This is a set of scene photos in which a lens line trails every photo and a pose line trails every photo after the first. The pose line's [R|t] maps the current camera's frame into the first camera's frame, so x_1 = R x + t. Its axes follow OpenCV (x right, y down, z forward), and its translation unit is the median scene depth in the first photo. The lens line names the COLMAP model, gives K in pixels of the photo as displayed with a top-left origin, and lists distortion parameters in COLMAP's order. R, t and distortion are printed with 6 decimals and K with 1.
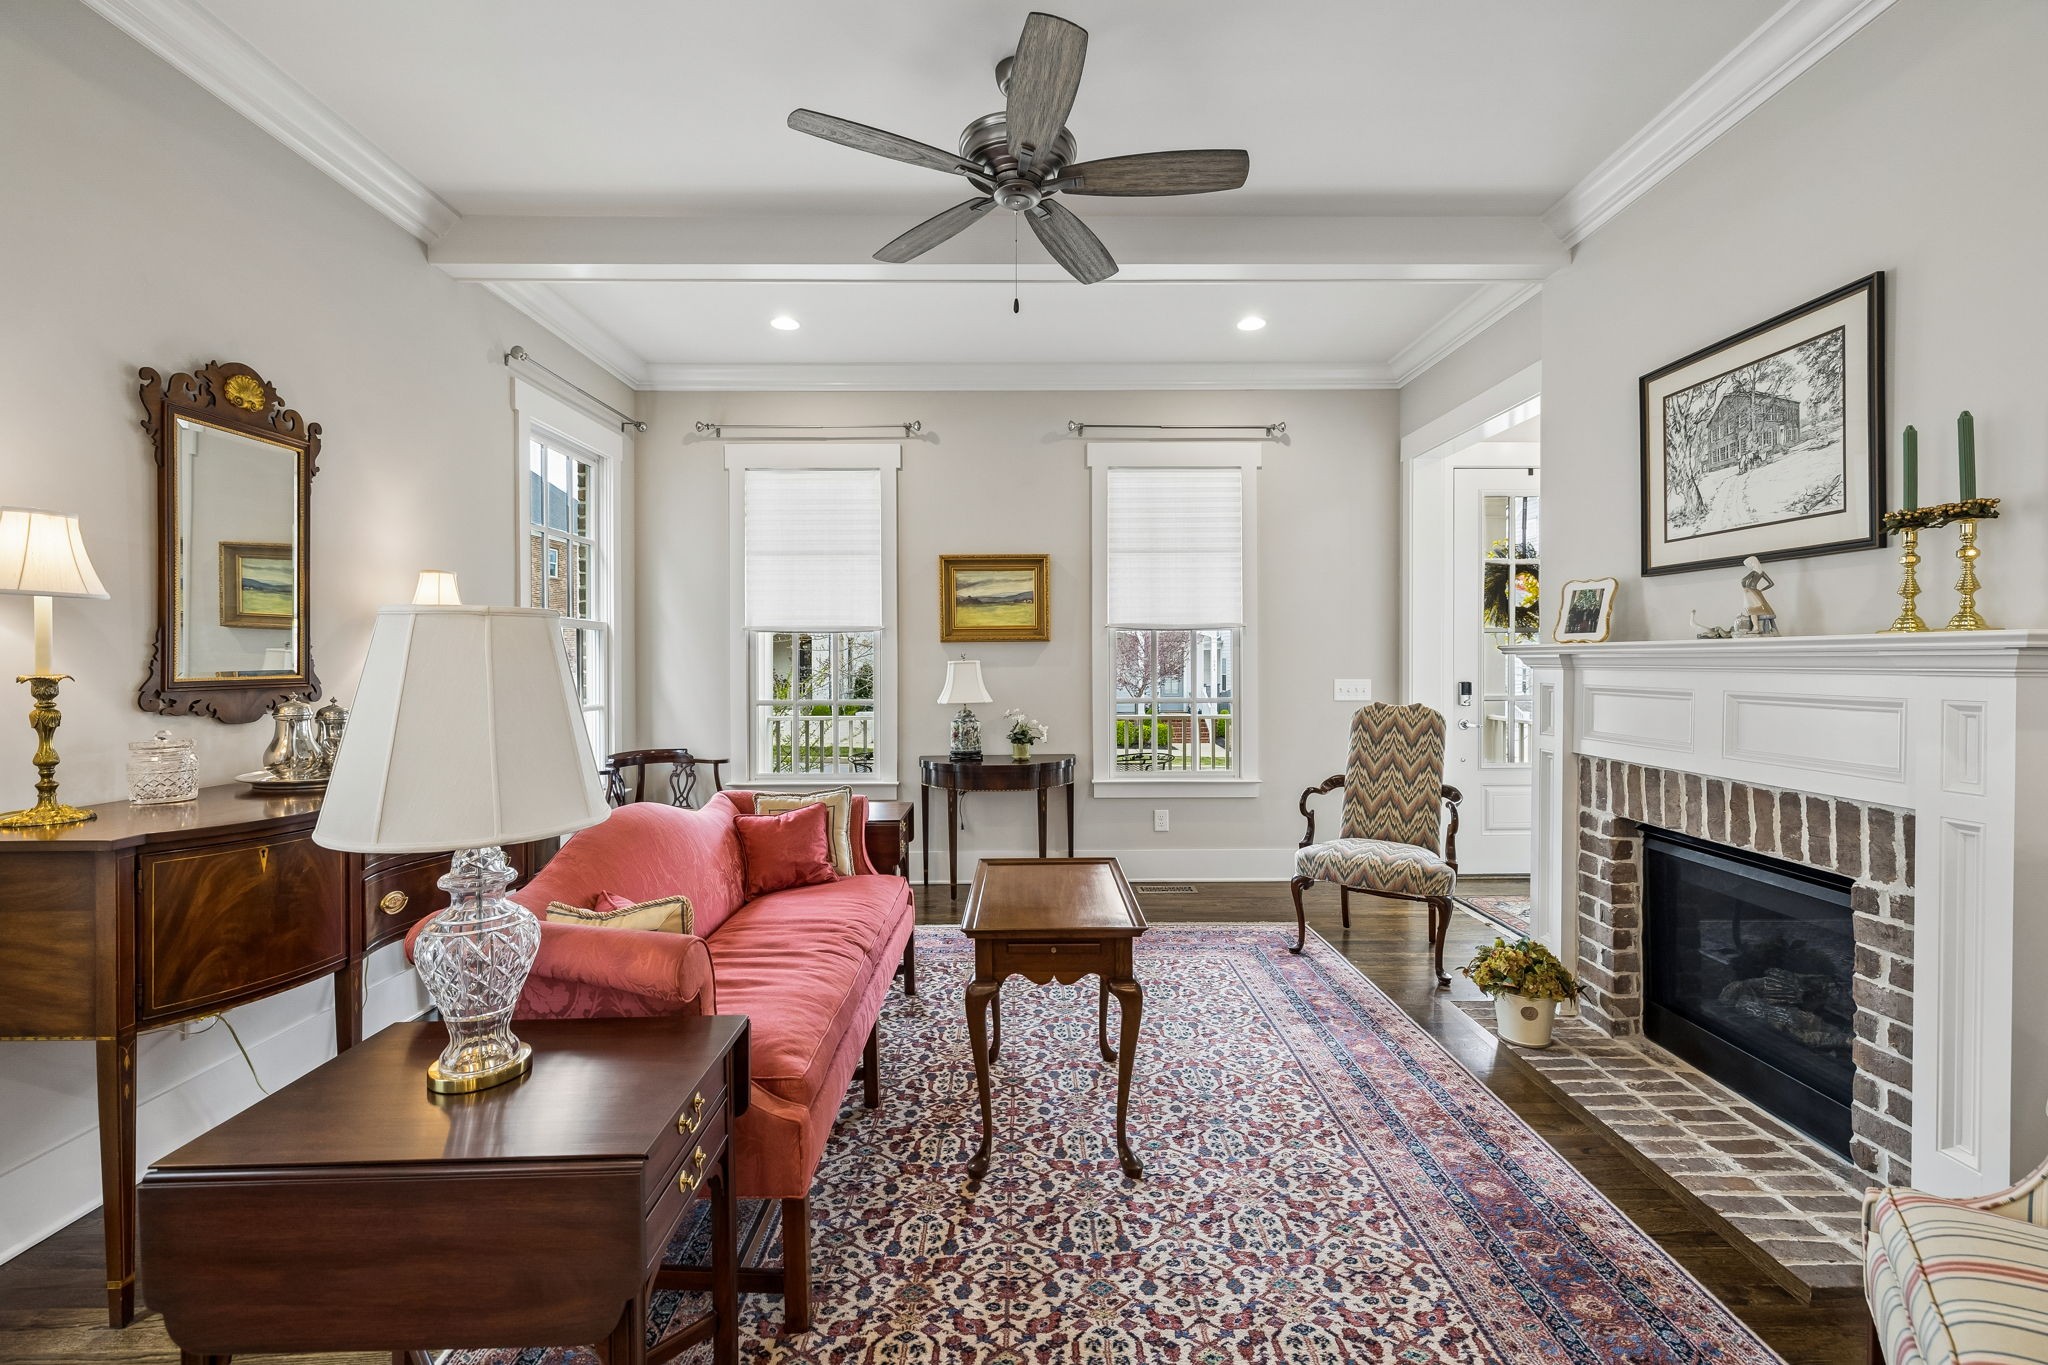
lens RADIAL K [[862.1, 0, 1028.2], [0, 862.1, 661.9], [0, 0, 1]] dist [0.001808, 0.000001]
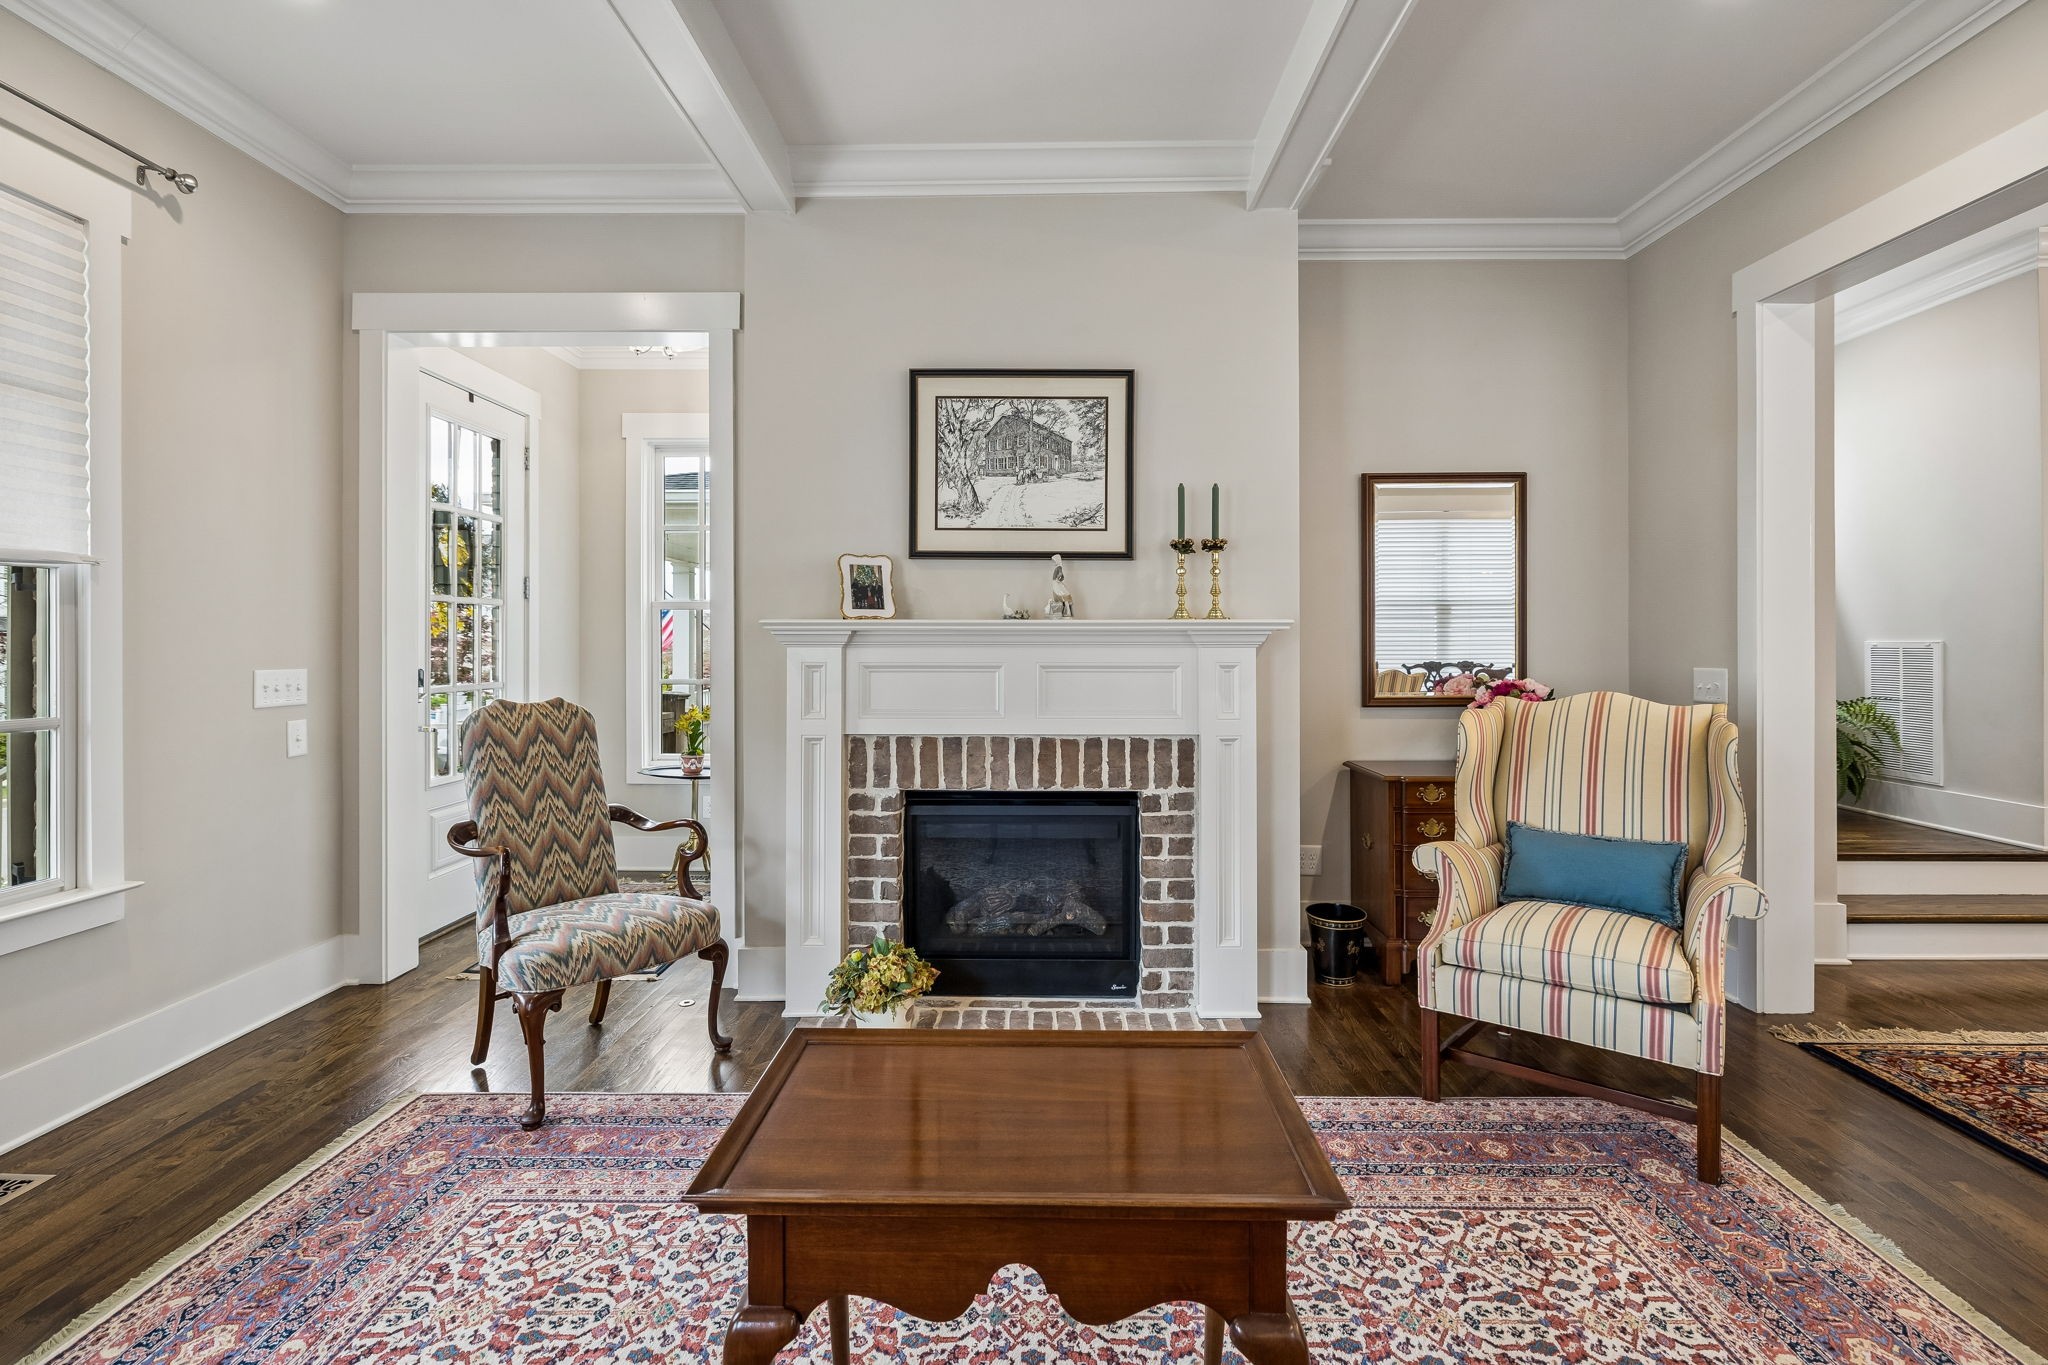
lens RADIAL K [[923.7, 0, 1029.5], [0, 923.7, 641.3], [0, 0, 1]] dist [-0.004477, 0.000042]
pose [[0.024146, 0.004186, 0.999700, -0.426376], [0.001502, 0.999990, -0.004223, 0.007787], [-0.999707, 0.001603, 0.024139, 0.856921]]
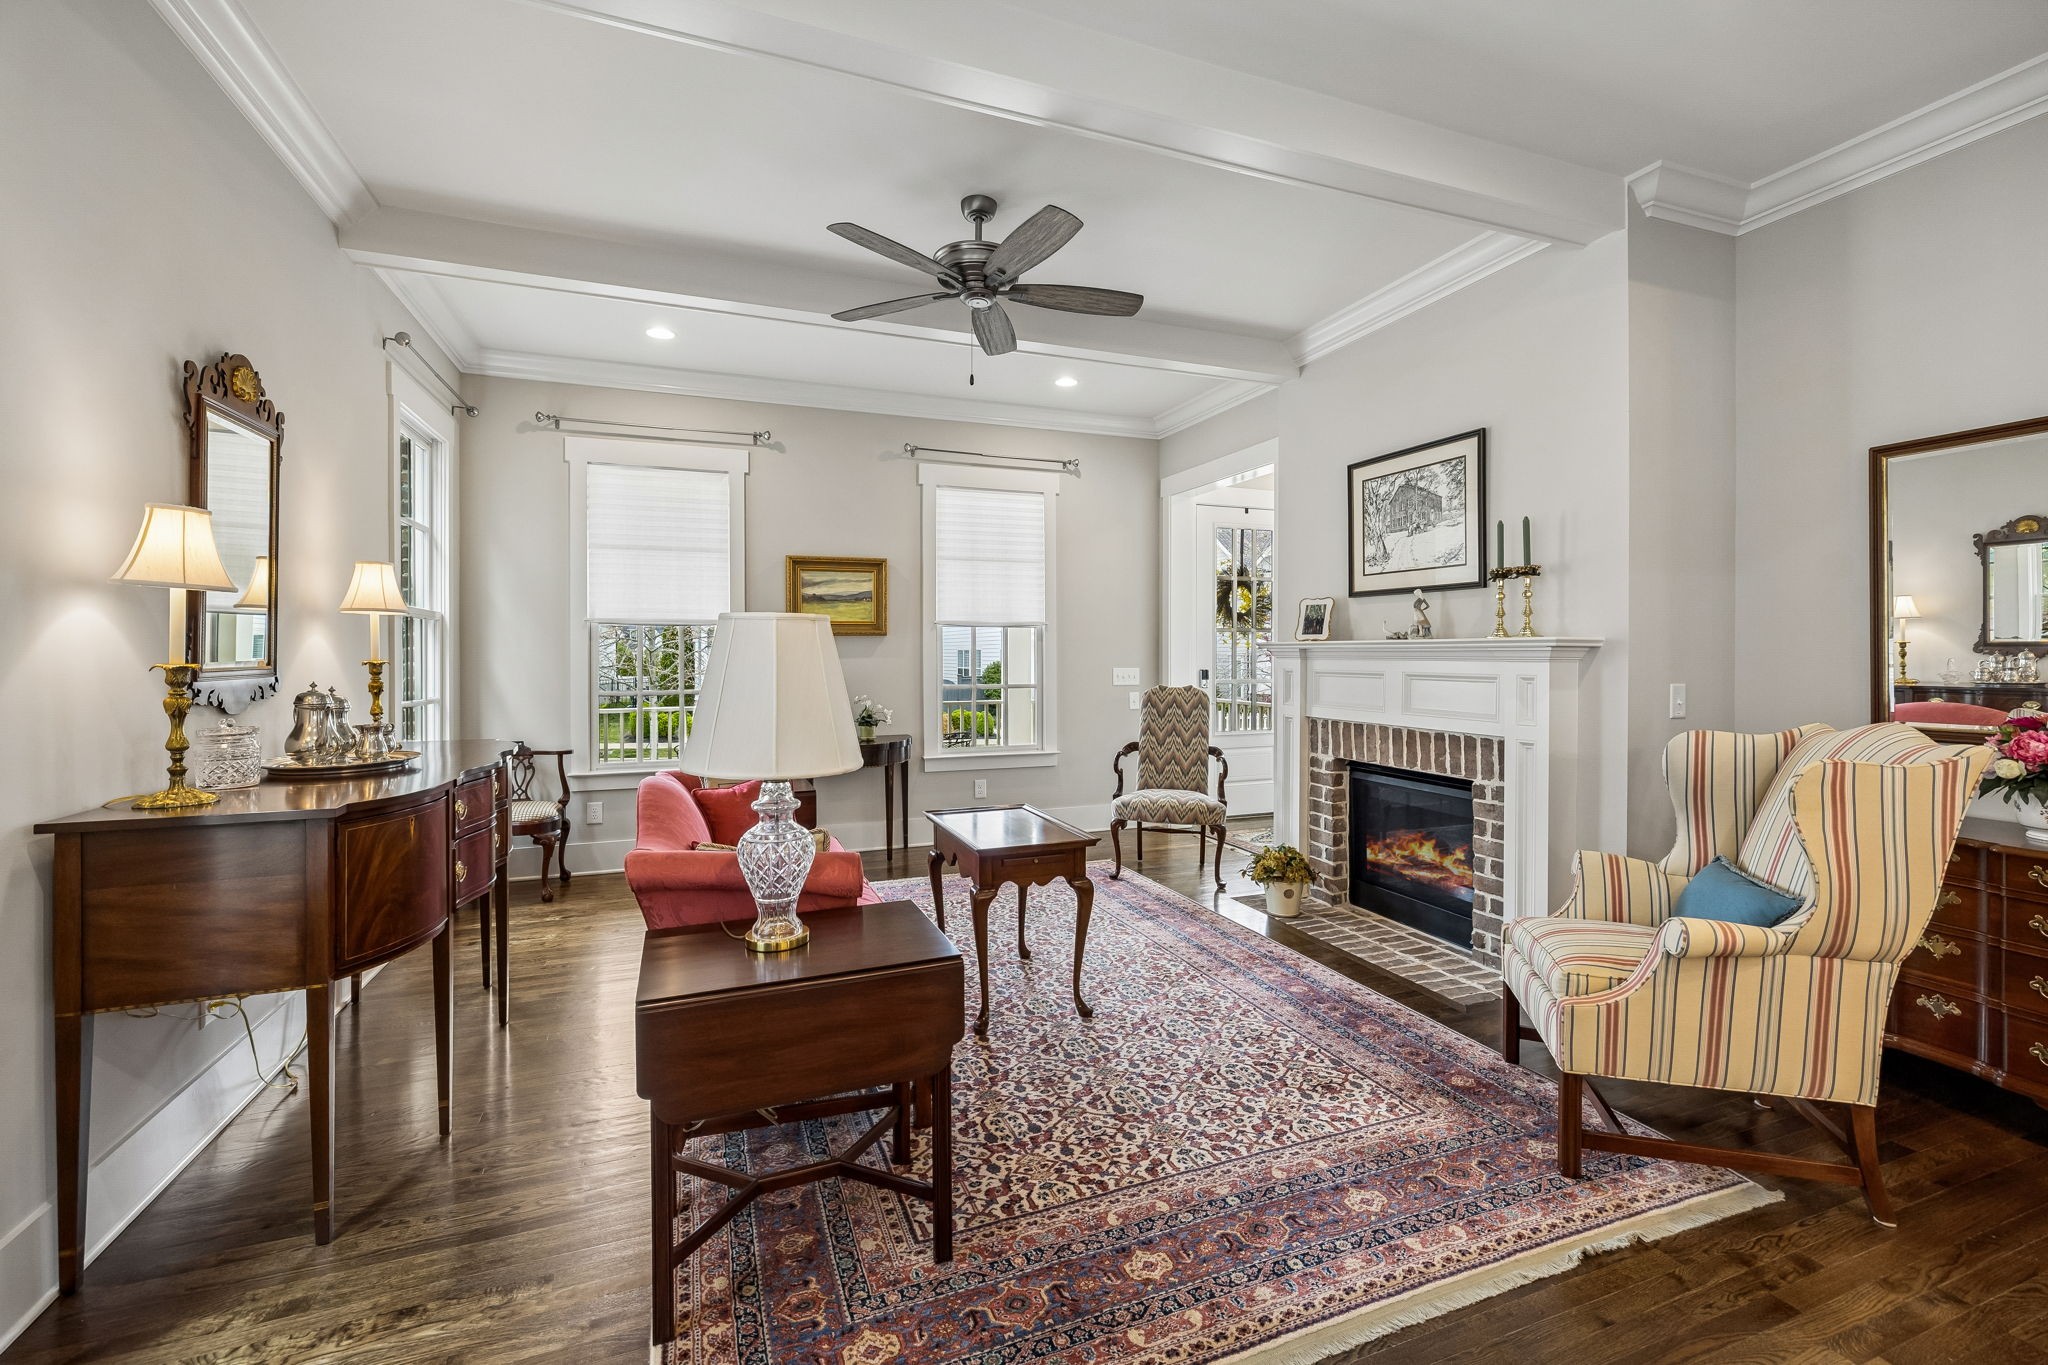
lens RADIAL K [[863.3, 0, 1023.1], [0, 863.3, 650.4], [0, 0, 1]] dist [0.000344, 0.000097]
pose [[0.938419, 0.002703, 0.345489, -0.355547], [-0.001043, 0.999987, -0.004990, 0.001782], [-0.345498, 0.004322, 0.938409, -0.225196]]
